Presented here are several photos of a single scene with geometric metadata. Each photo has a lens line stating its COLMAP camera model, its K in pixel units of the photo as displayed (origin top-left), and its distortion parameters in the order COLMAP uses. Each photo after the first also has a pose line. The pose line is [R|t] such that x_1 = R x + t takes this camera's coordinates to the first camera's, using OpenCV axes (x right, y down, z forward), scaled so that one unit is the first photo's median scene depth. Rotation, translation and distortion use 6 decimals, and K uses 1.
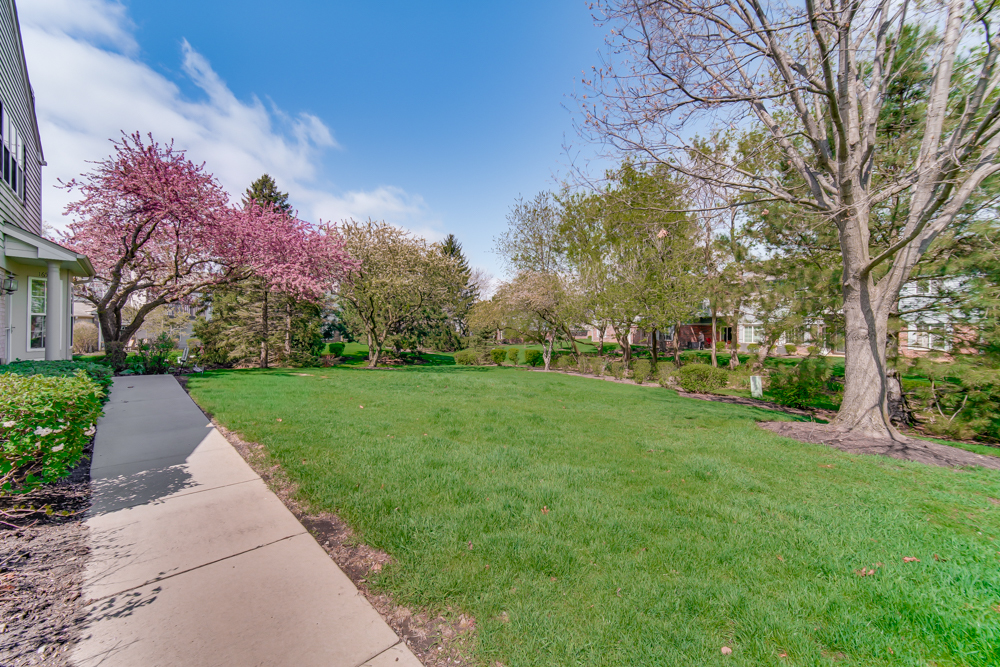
lens RADIAL K [[393.9, 0, 495.1], [0, 393.9, 324.4], [0, 0, 1]] dist [-0.001478, -0.000107]
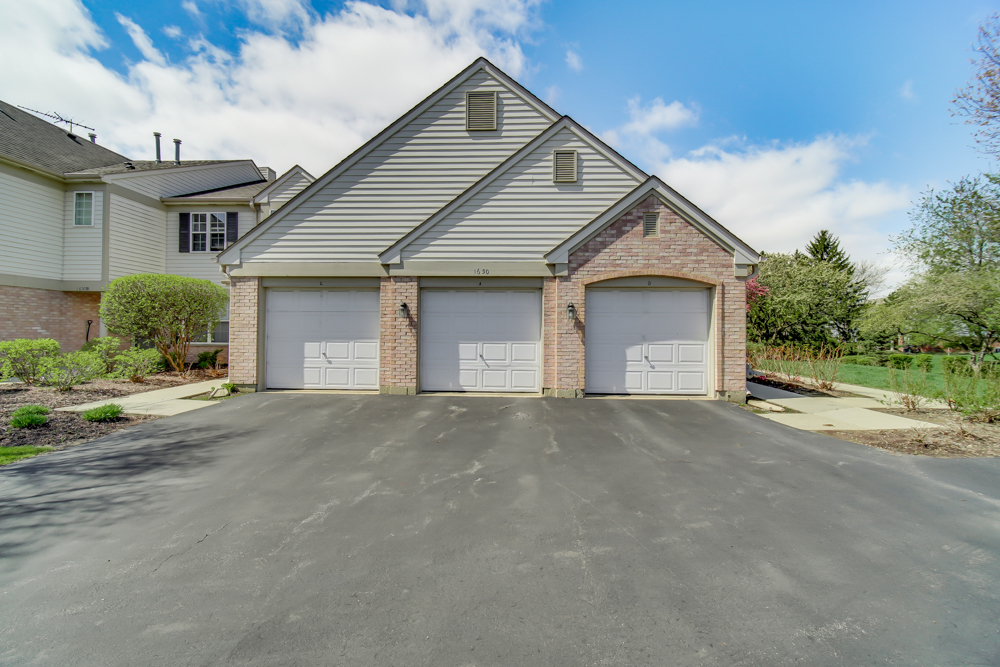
lens RADIAL K [[393.9, 0, 495.1], [0, 393.9, 324.4], [0, 0, 1]] dist [-0.001478, -0.000107]
pose [[0.701838, -0.020743, -0.712034, -0.001131], [0.010095, 0.999765, -0.019175, -0.001105], [0.712265, 0.006270, 0.701883, -0.318038]]
